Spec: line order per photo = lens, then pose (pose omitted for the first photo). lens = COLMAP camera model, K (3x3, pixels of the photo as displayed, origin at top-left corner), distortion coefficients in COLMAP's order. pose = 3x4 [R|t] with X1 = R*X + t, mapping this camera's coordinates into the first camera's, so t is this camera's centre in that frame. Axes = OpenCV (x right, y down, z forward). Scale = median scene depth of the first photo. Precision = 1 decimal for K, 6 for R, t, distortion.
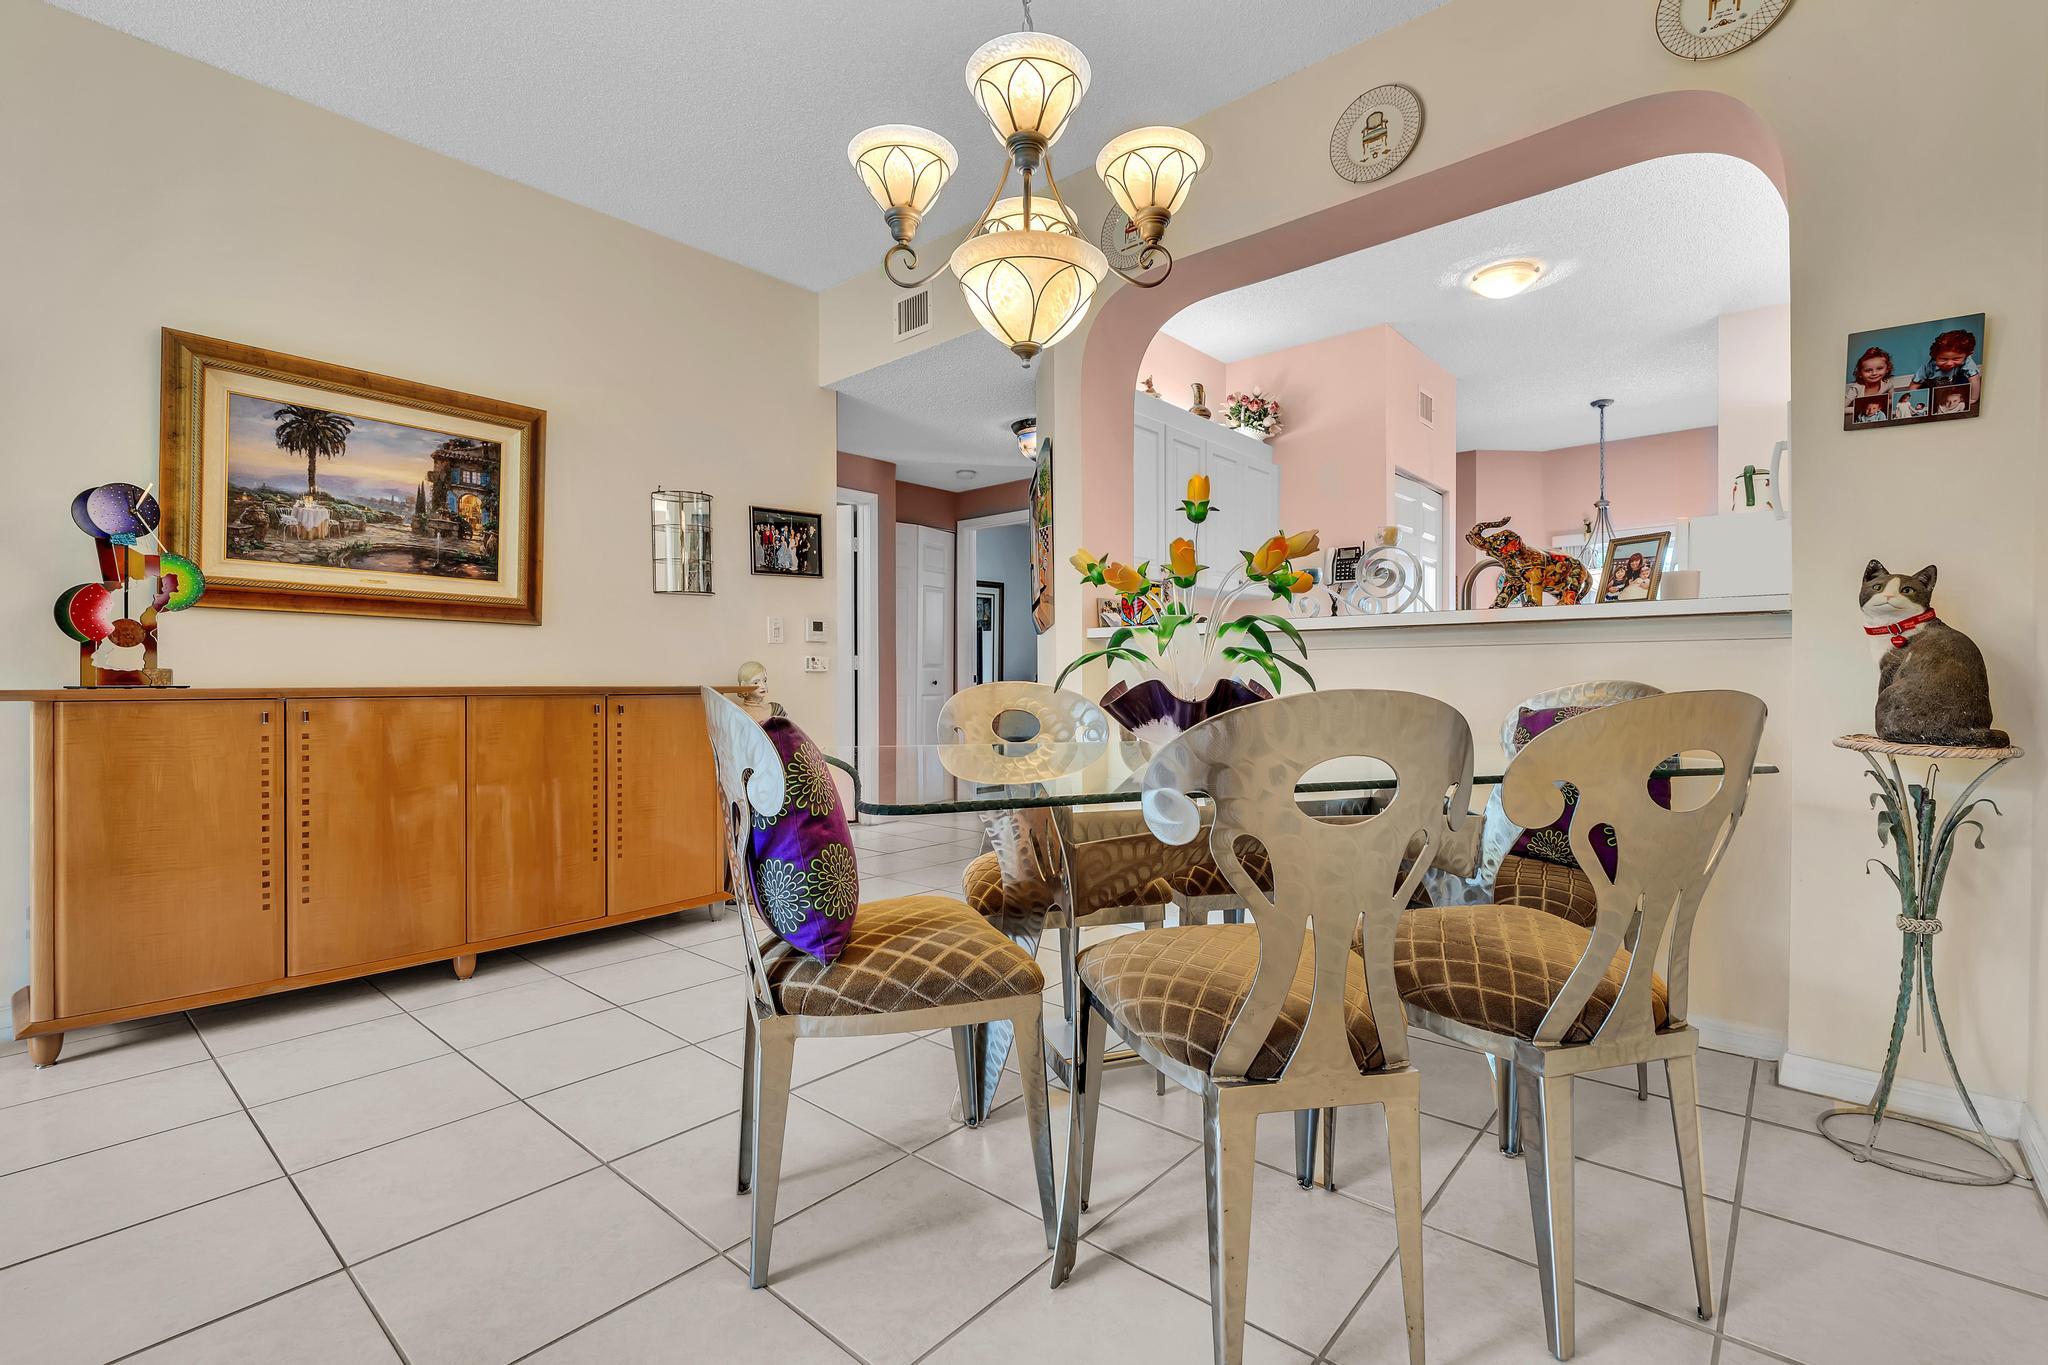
lens RADIAL K [[914.6, 0, 1027.3], [0, 914.6, 684.2], [0, 0, 1]] dist [-0.003575, 0.001561]
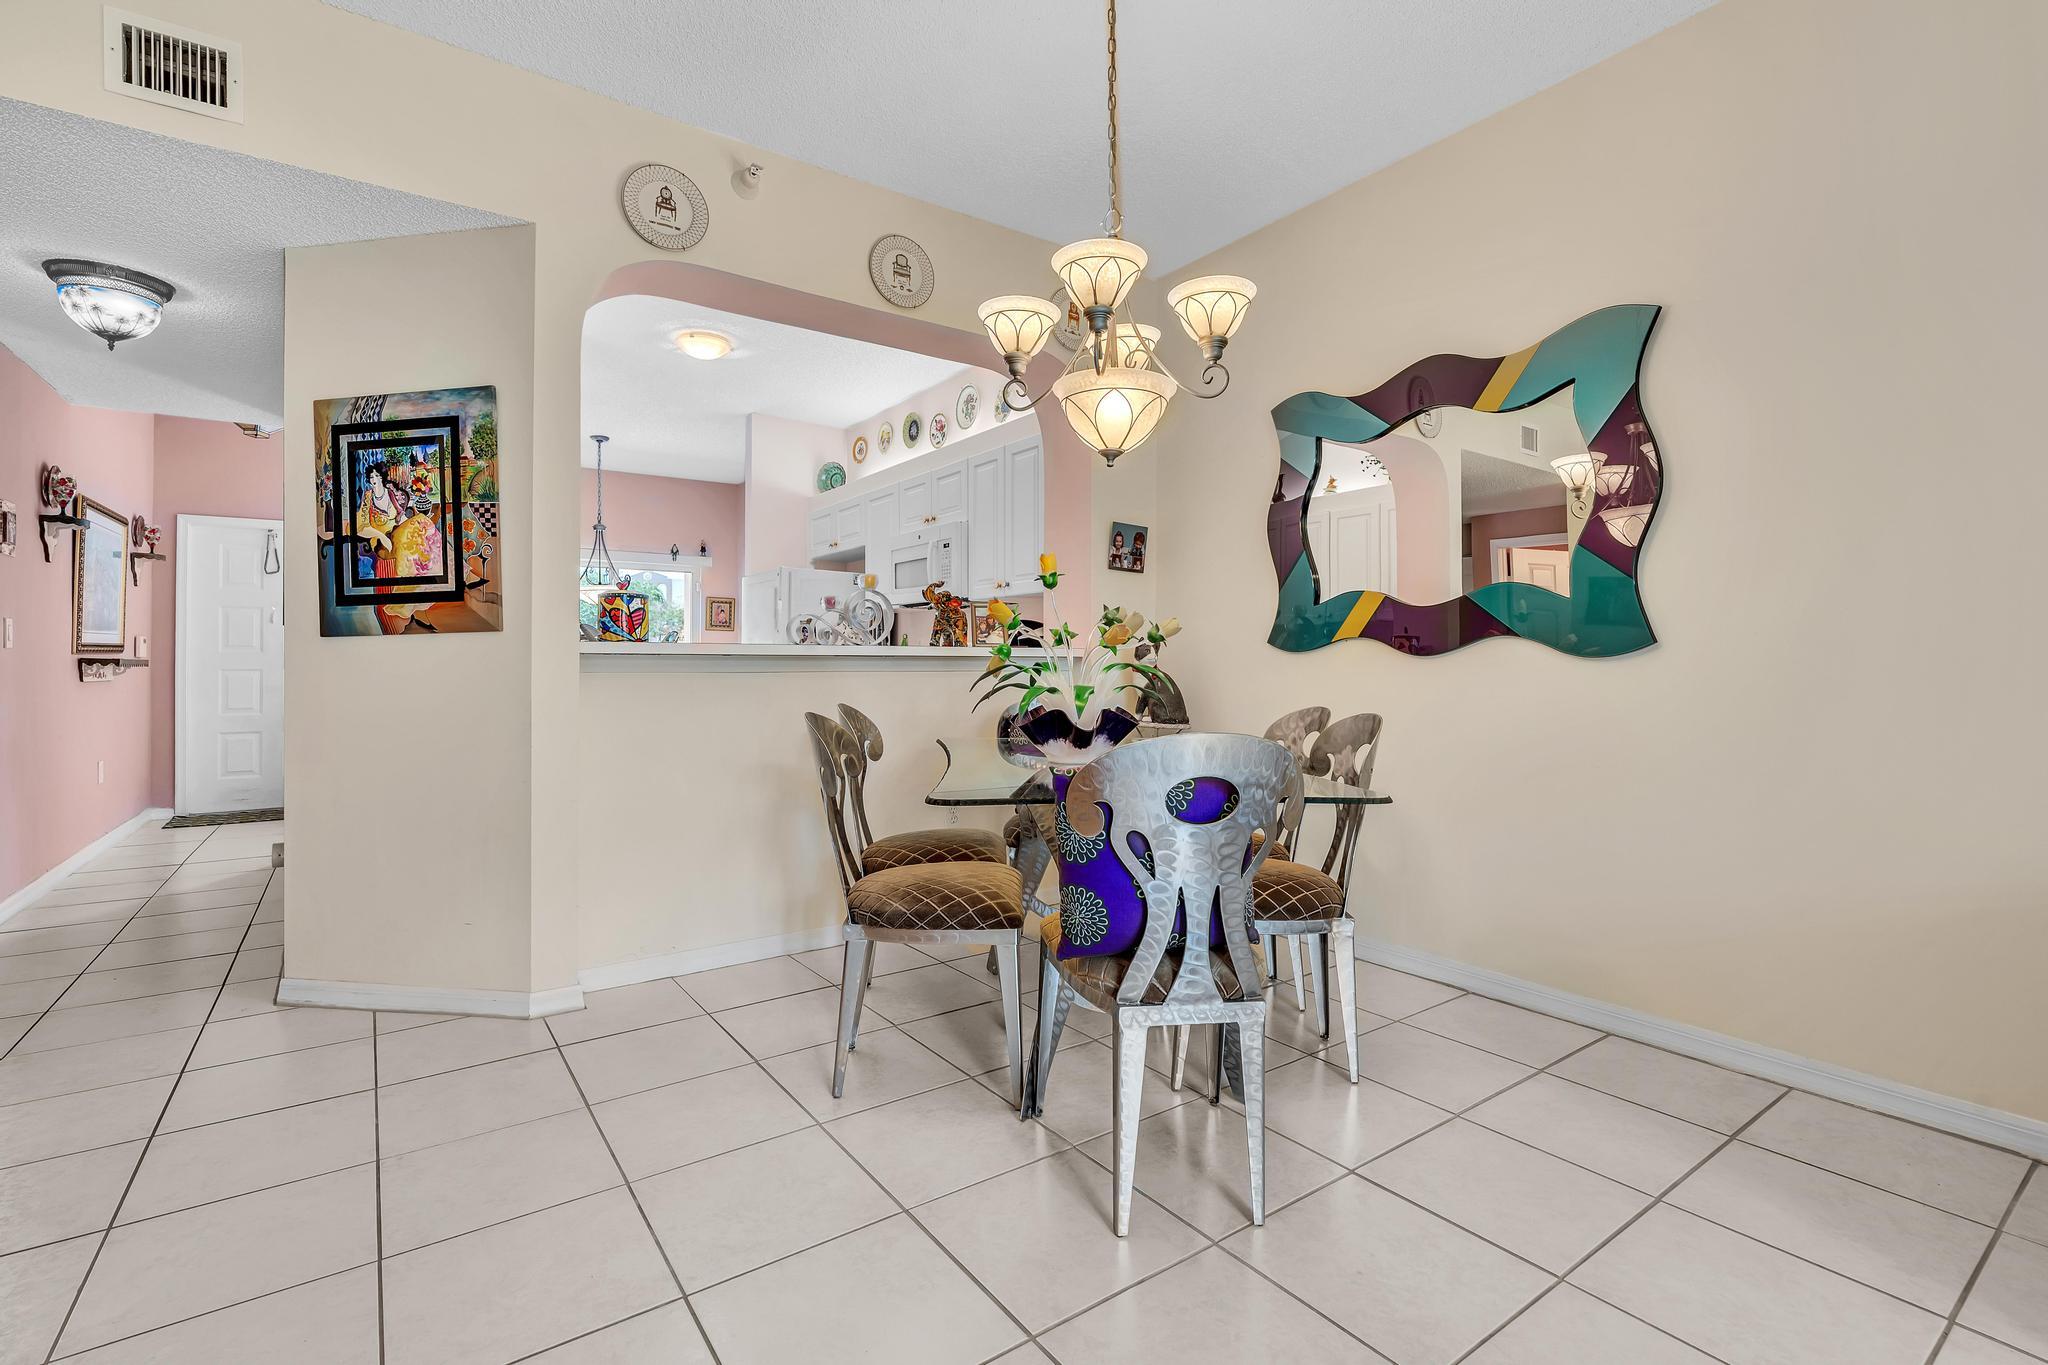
lens RADIAL K [[928.1, 0, 1026.9], [0, 928.1, 662.4], [0, 0, 1]] dist [0.000667, 0.000513]
pose [[0.228972, 0.007000, 0.973408, -1.110534], [0.006598, 0.999940, -0.008743, -0.055227], [-0.973411, 0.008424, 0.228912, 0.706237]]
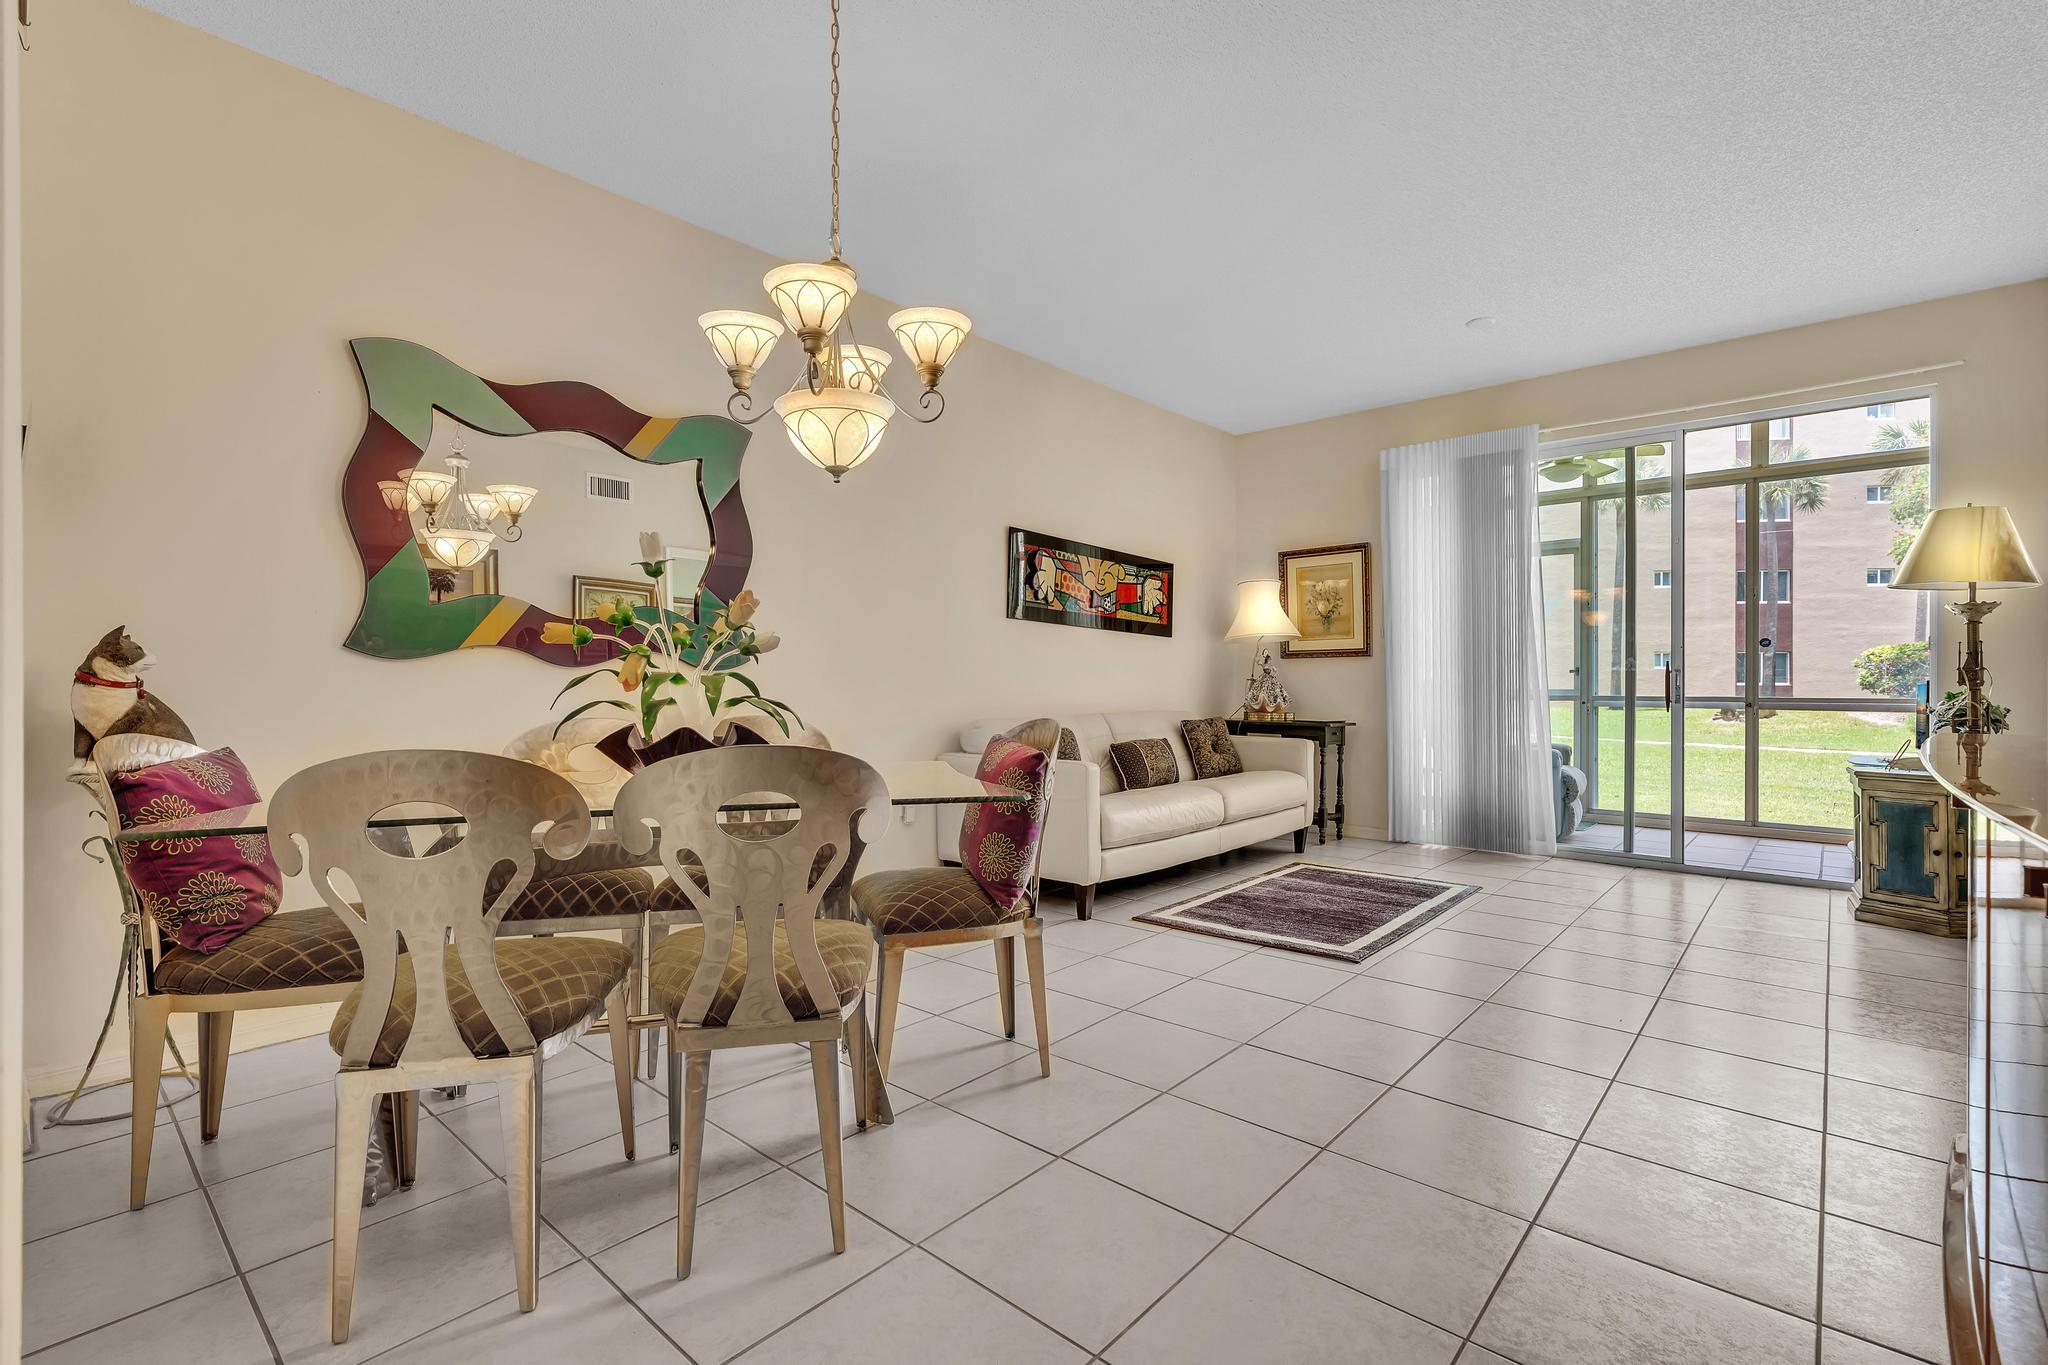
lens RADIAL K [[914.6, 0, 1027.3], [0, 914.6, 684.2], [0, 0, 1]] dist [-0.003575, 0.001561]
pose [[-0.999946, 0.004460, 0.009336, -0.255597], [0.004585, 0.999900, 0.013412, -0.063203], [-0.009275, 0.013454, -0.999866, 1.994996]]
